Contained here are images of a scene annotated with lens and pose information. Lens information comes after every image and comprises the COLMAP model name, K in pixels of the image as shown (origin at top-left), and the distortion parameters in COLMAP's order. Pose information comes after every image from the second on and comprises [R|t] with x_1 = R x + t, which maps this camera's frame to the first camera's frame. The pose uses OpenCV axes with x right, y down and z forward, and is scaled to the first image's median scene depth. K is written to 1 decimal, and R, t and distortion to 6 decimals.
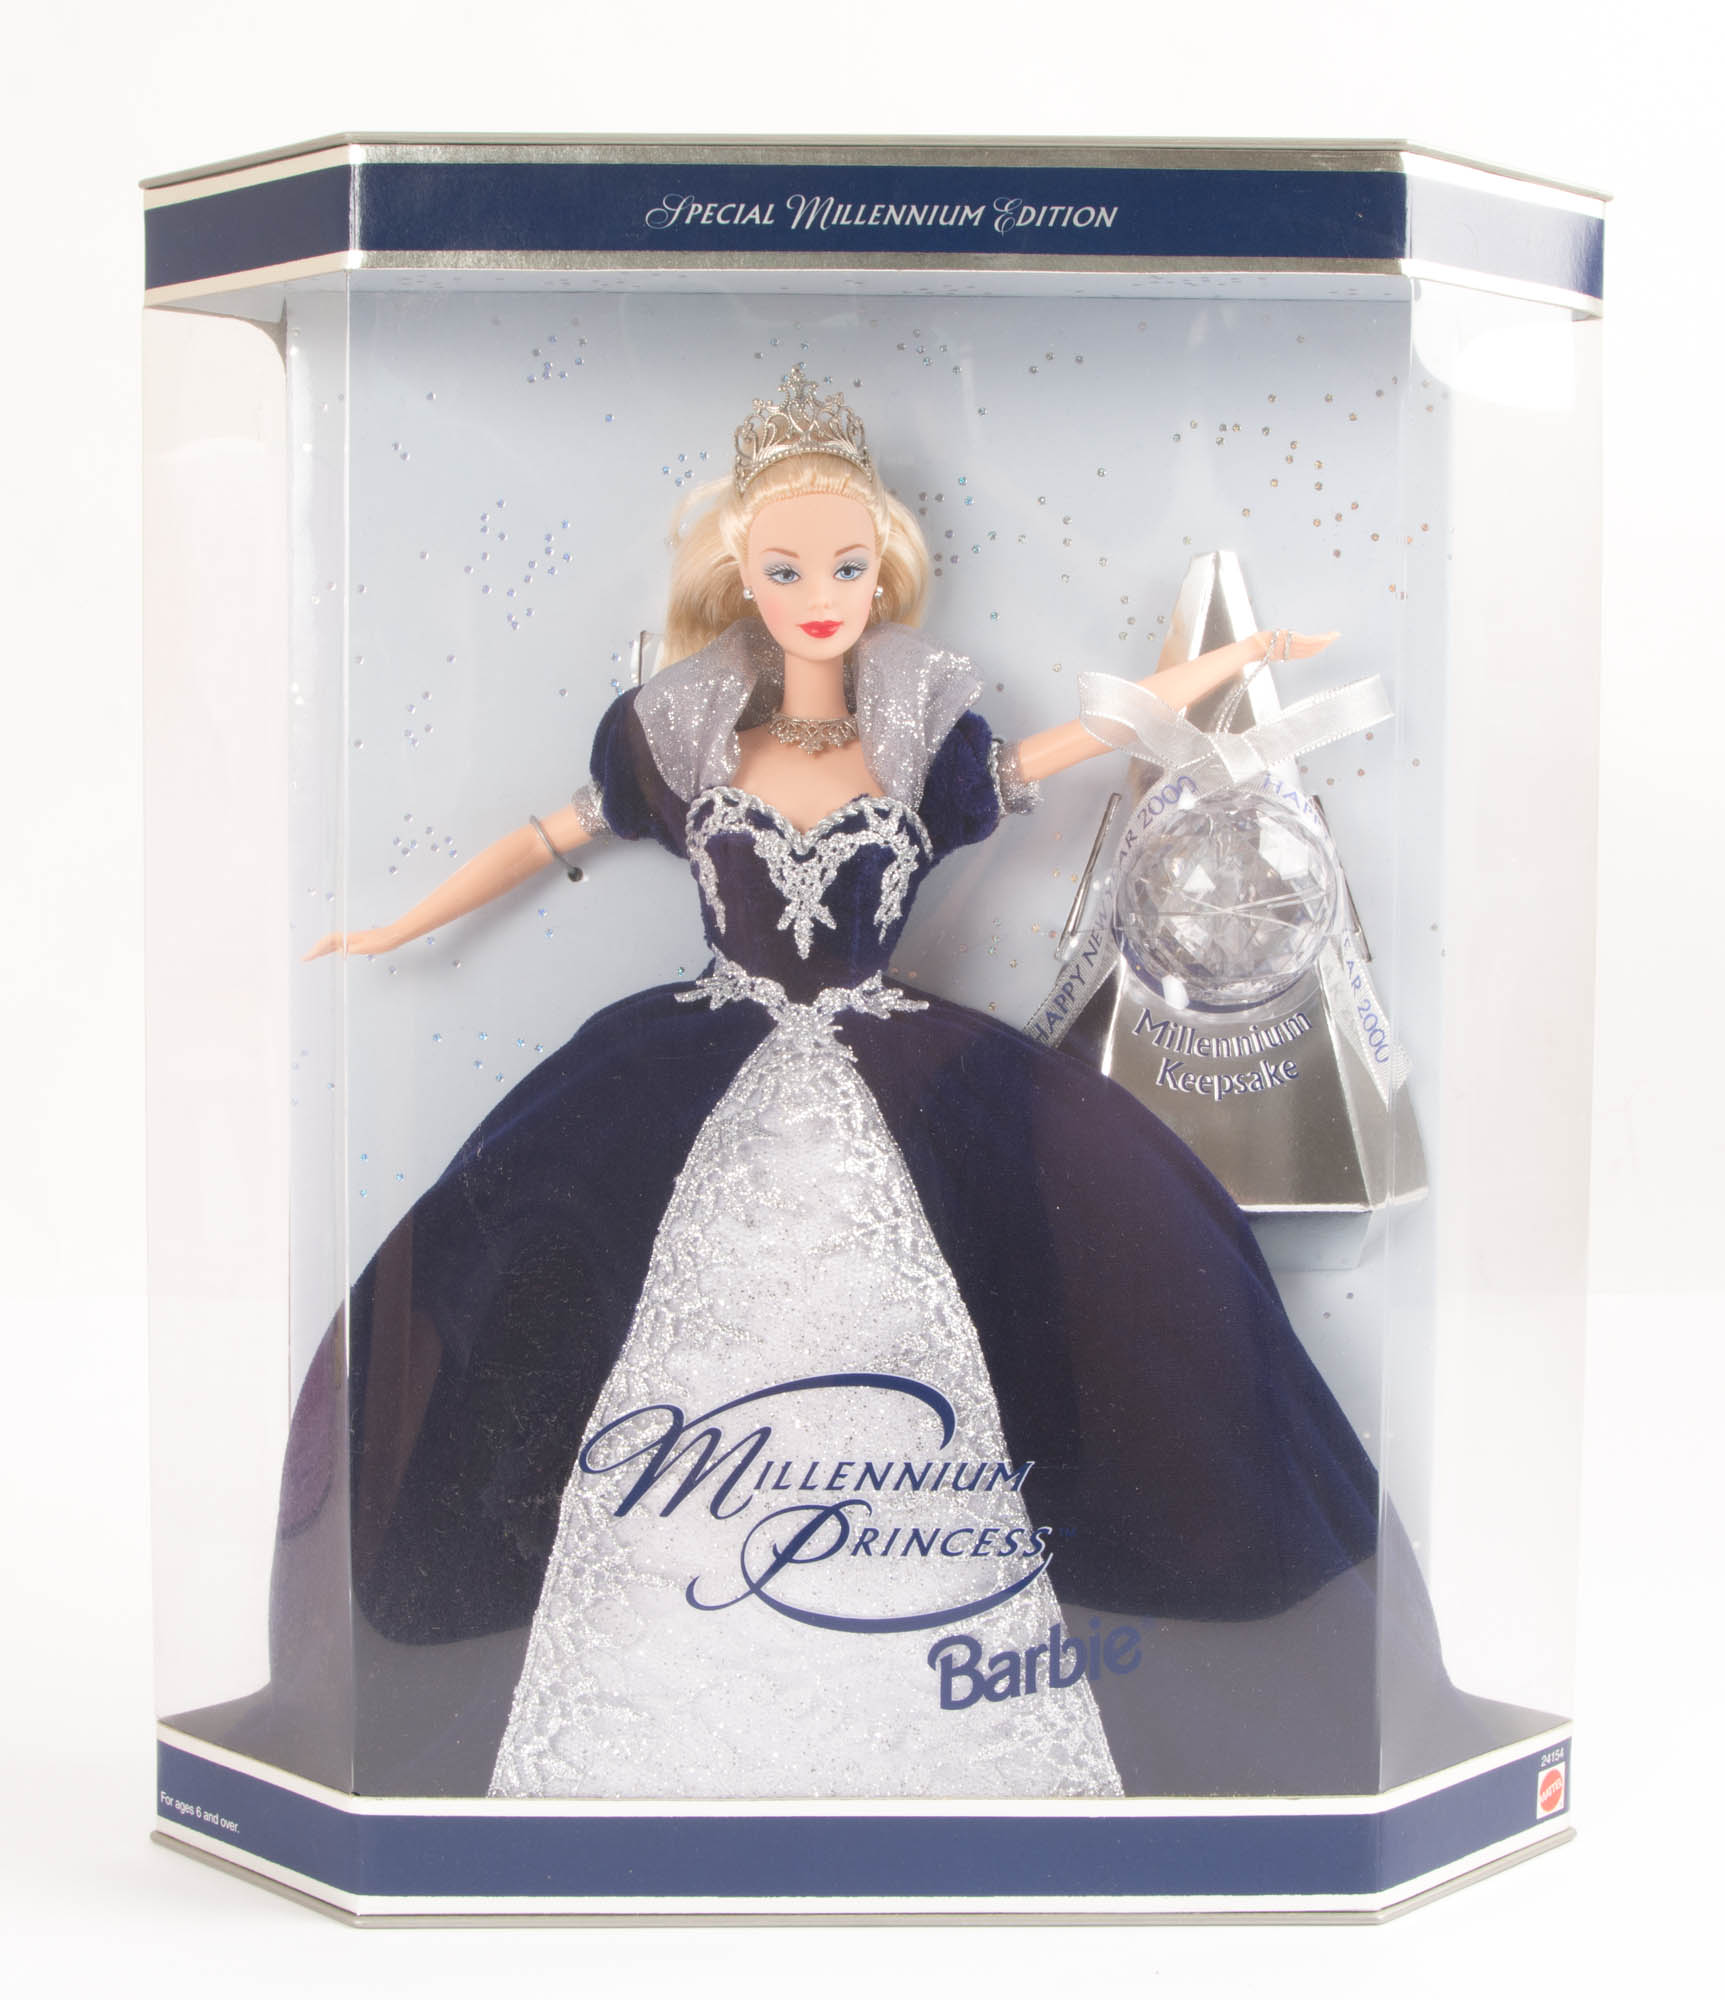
lens RADIAL K [[3384.4, 0, 869.9], [0, 3384.4, 985.7], [0, 0, 1]] dist [0.113072, 0.000000]
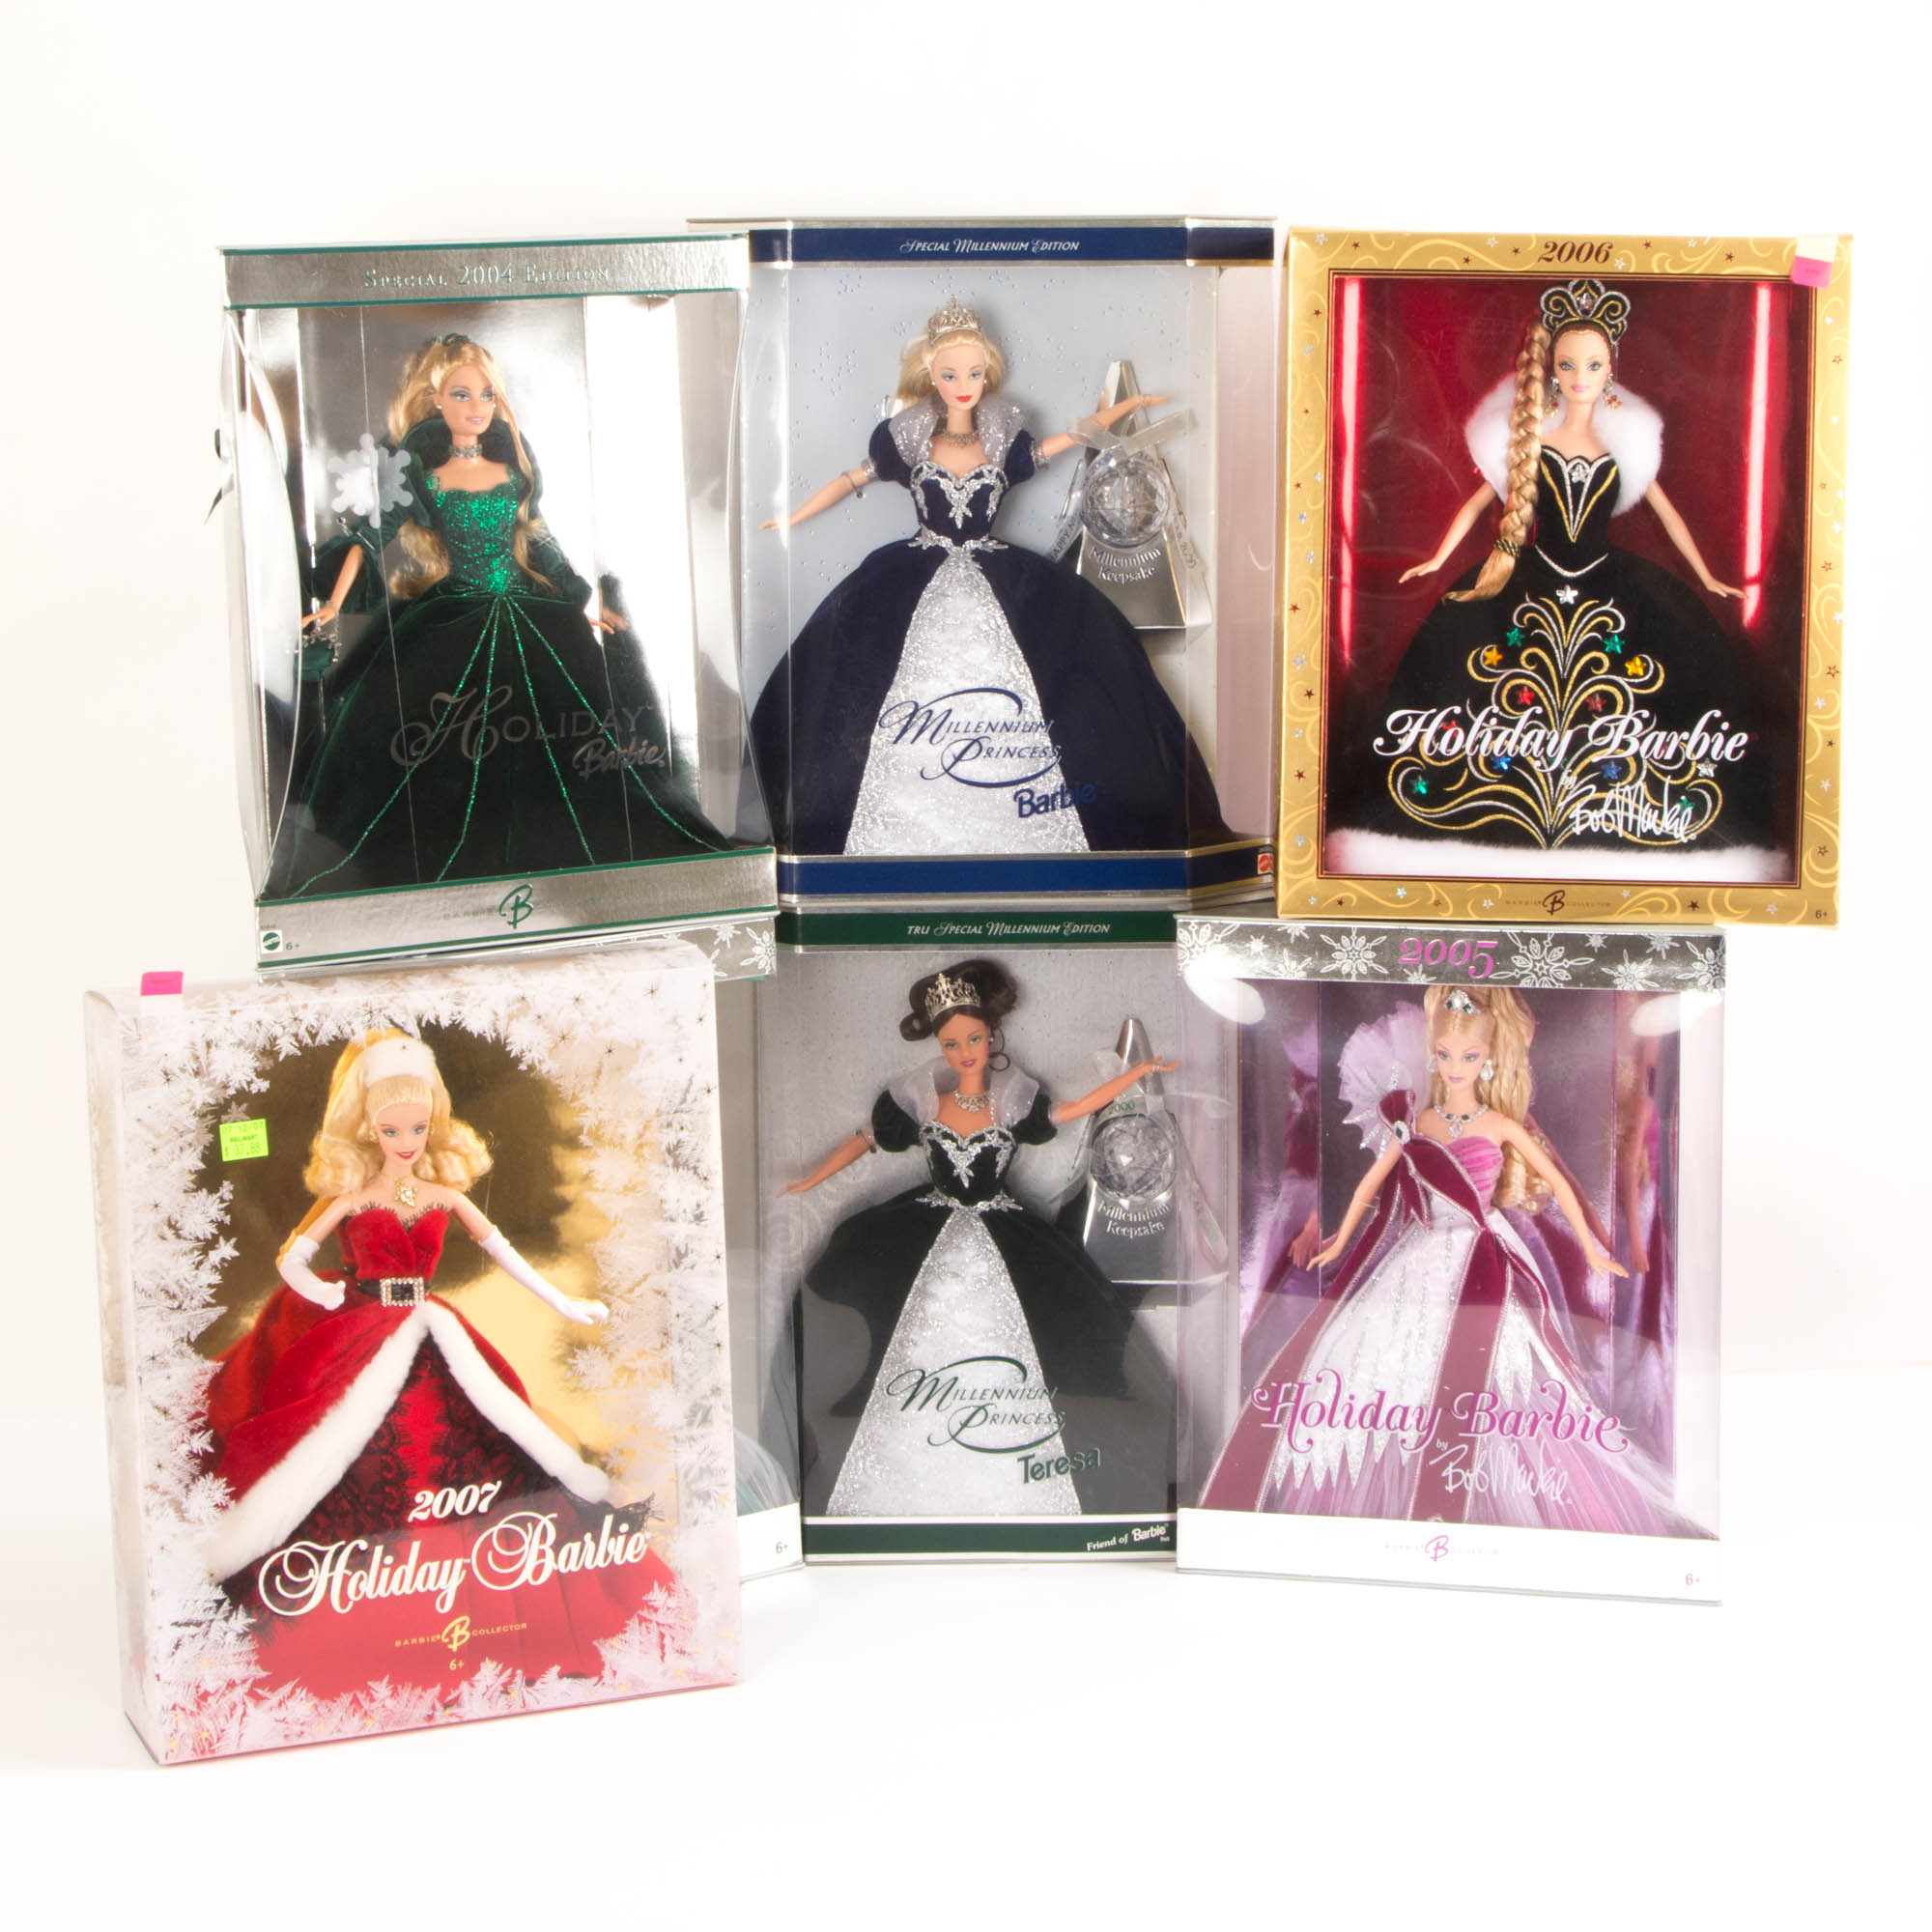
lens RADIAL K [[4836.7, 0, 967.5], [0, 4836.7, 965.2], [0, 0, 1]] dist [-0.198258, 0.000000]
pose [[0.998785, -0.018098, 0.045835, -0.185228], [0.014251, 0.996455, 0.082907, 0.018110], [-0.047173, -0.082153, 0.995503, -2.626387]]
